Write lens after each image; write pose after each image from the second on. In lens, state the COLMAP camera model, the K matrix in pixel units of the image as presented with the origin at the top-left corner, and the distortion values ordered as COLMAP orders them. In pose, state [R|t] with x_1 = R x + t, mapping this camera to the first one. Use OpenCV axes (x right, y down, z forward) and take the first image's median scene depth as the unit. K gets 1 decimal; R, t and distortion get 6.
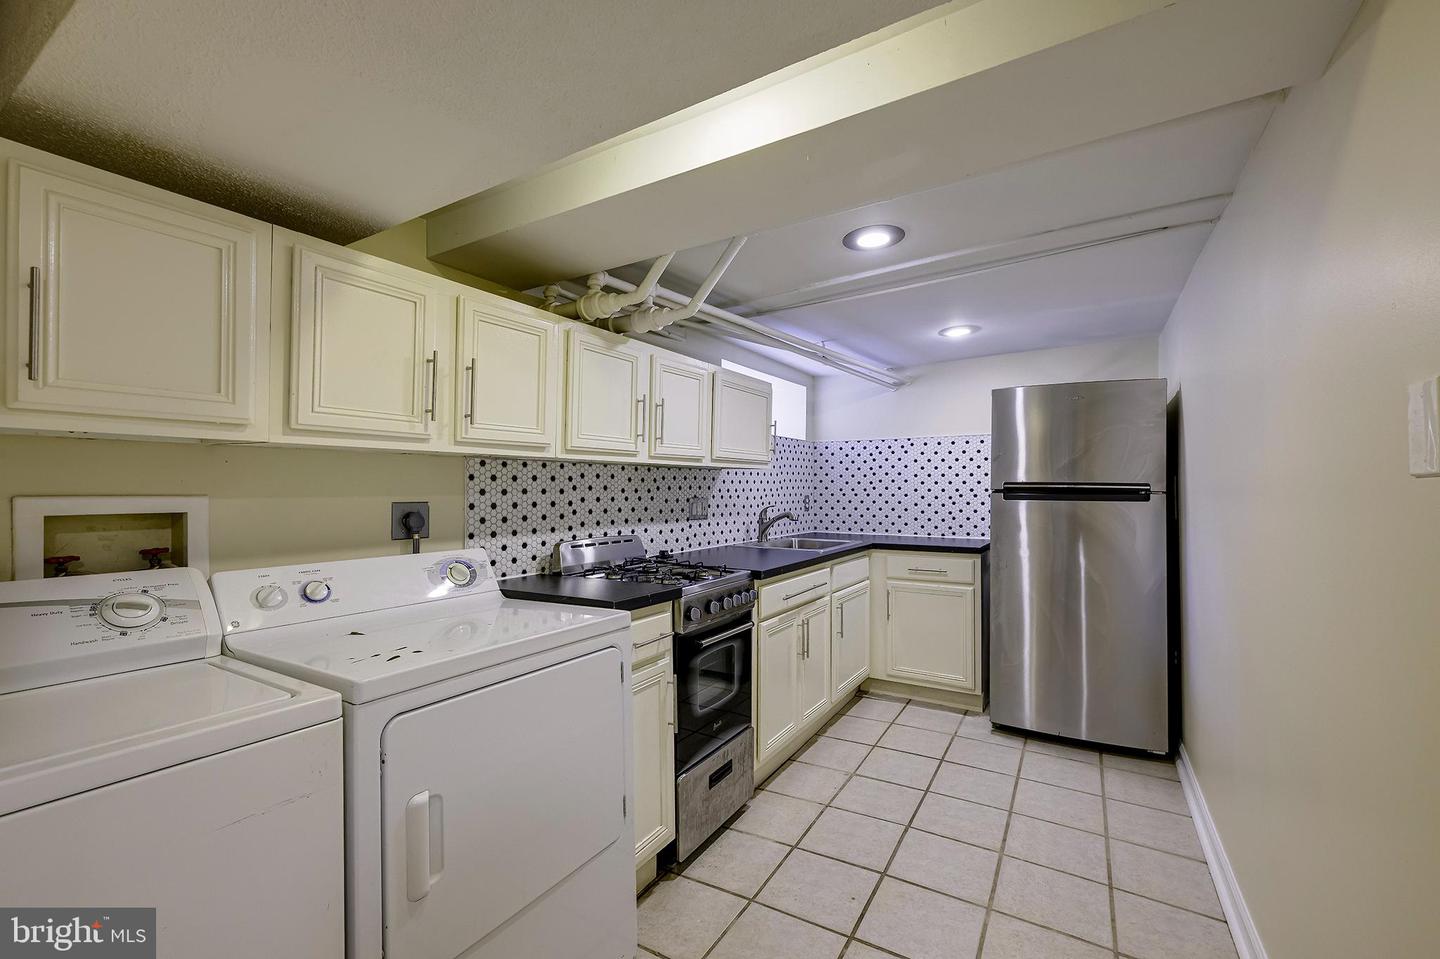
lens RADIAL K [[596.8, 0, 718.9], [0, 596.8, 482.6], [0, 0, 1]] dist [-0.002792, -0.000351]
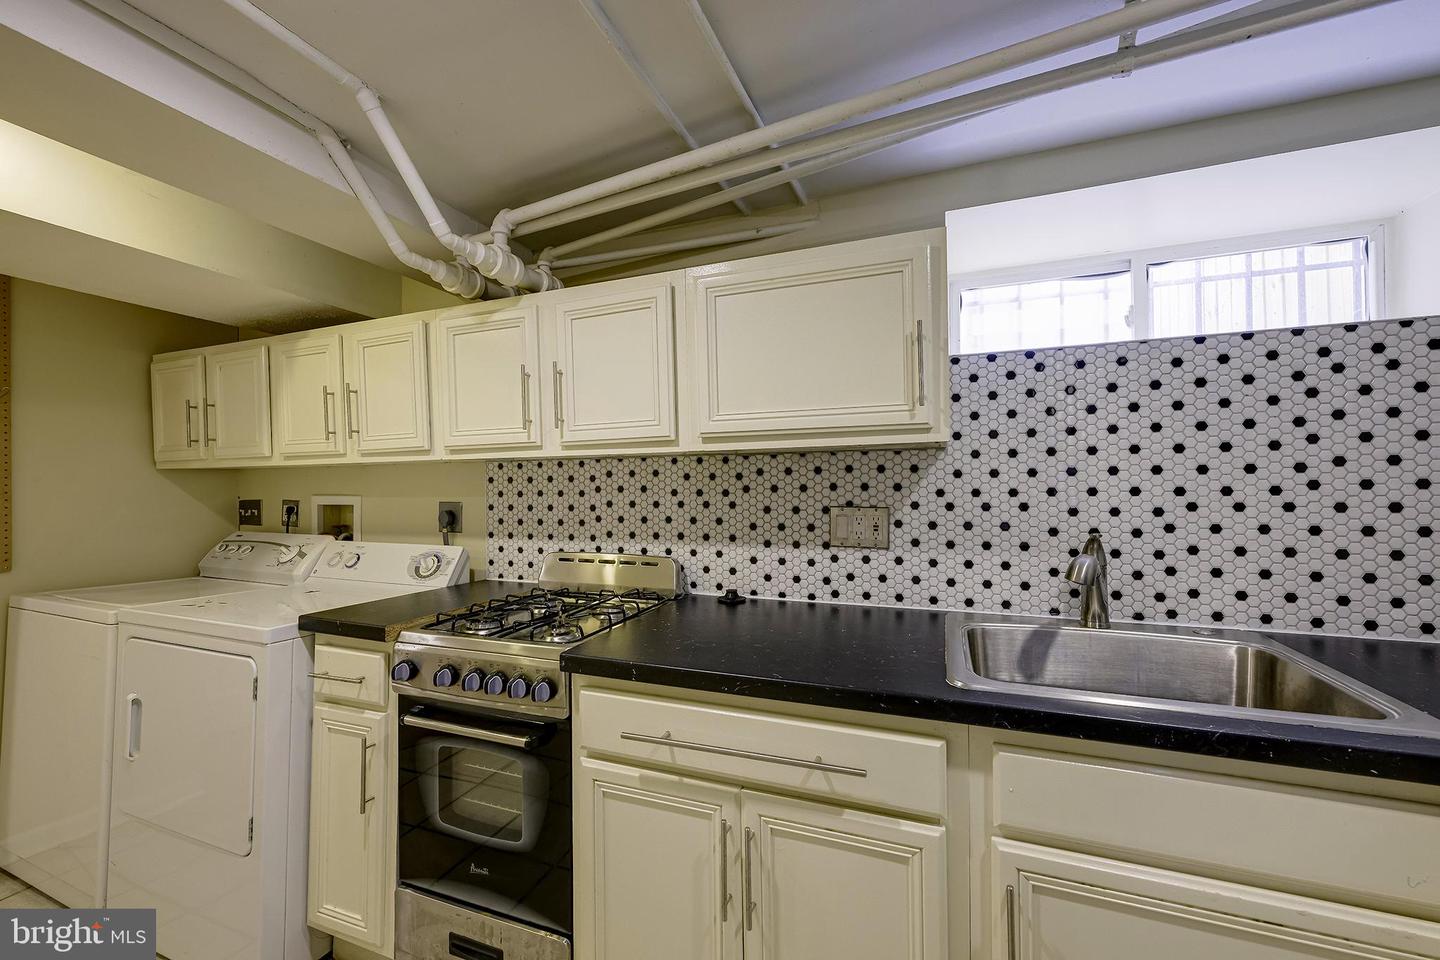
lens RADIAL K [[596.8, 0, 715.2], [0, 596.8, 484.3], [0, 0, 1]] dist [-0.002792, -0.000351]
pose [[0.170406, -0.005970, -0.985356, 0.571300], [0.016732, 0.999855, -0.003164, 0.006869], [0.985232, -0.015948, 0.170481, 0.974542]]
